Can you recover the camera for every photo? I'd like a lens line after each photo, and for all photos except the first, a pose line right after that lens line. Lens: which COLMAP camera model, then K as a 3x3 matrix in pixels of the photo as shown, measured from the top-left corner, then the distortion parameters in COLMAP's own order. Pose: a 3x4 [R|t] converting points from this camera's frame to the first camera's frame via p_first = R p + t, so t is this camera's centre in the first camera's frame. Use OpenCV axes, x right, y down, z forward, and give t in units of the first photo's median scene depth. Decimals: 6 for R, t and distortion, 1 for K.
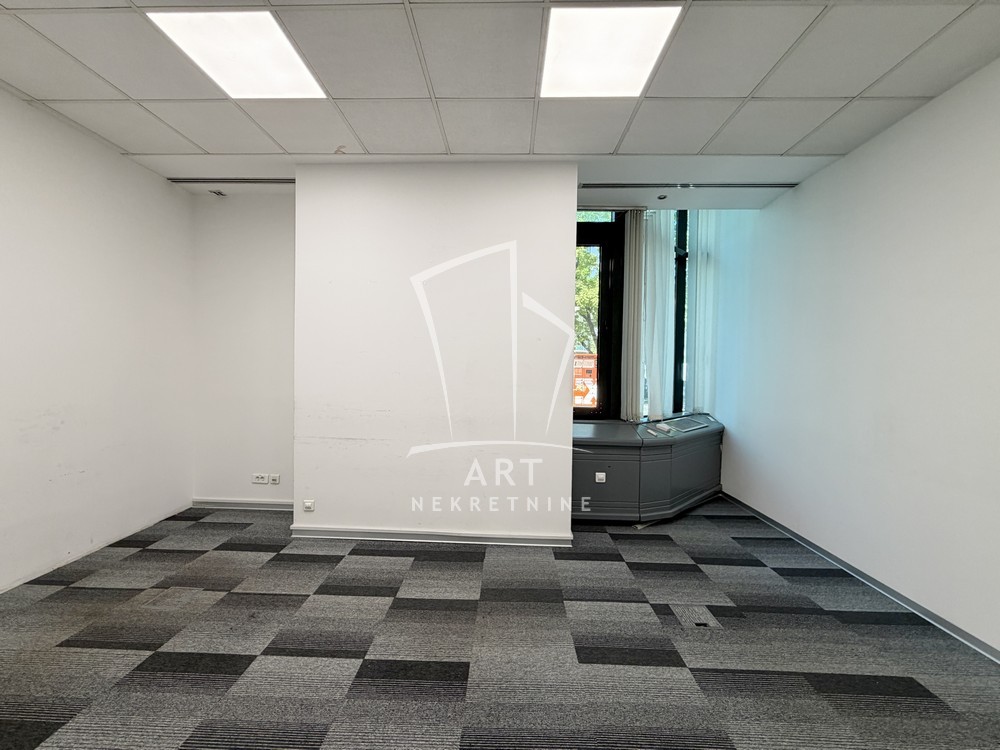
lens RADIAL K [[398.4, 0, 496.2], [0, 398.4, 376.3], [0, 0, 1]] dist [-0.001973, 0.000319]
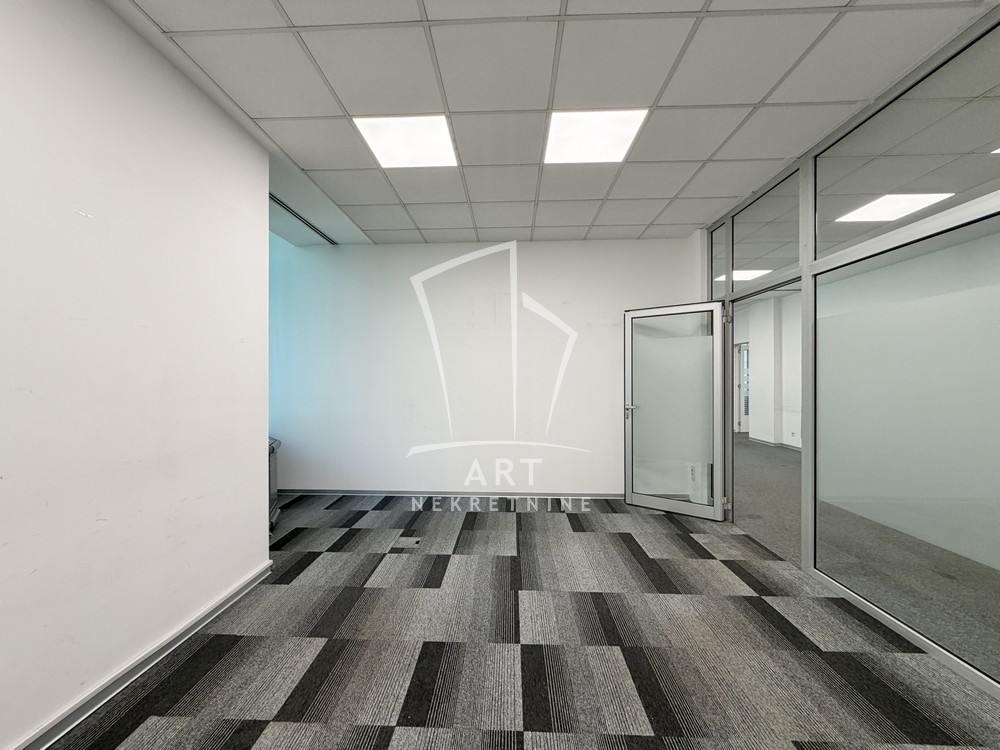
lens RADIAL K [[398.4, 0, 496.2], [0, 398.4, 376.3], [0, 0, 1]] dist [-0.001973, 0.000319]
pose [[0.010324, -0.009860, 0.999898, -0.899484], [0.021816, 0.999716, 0.009633, -0.022039], [-0.999709, 0.021715, 0.010536, 0.592850]]
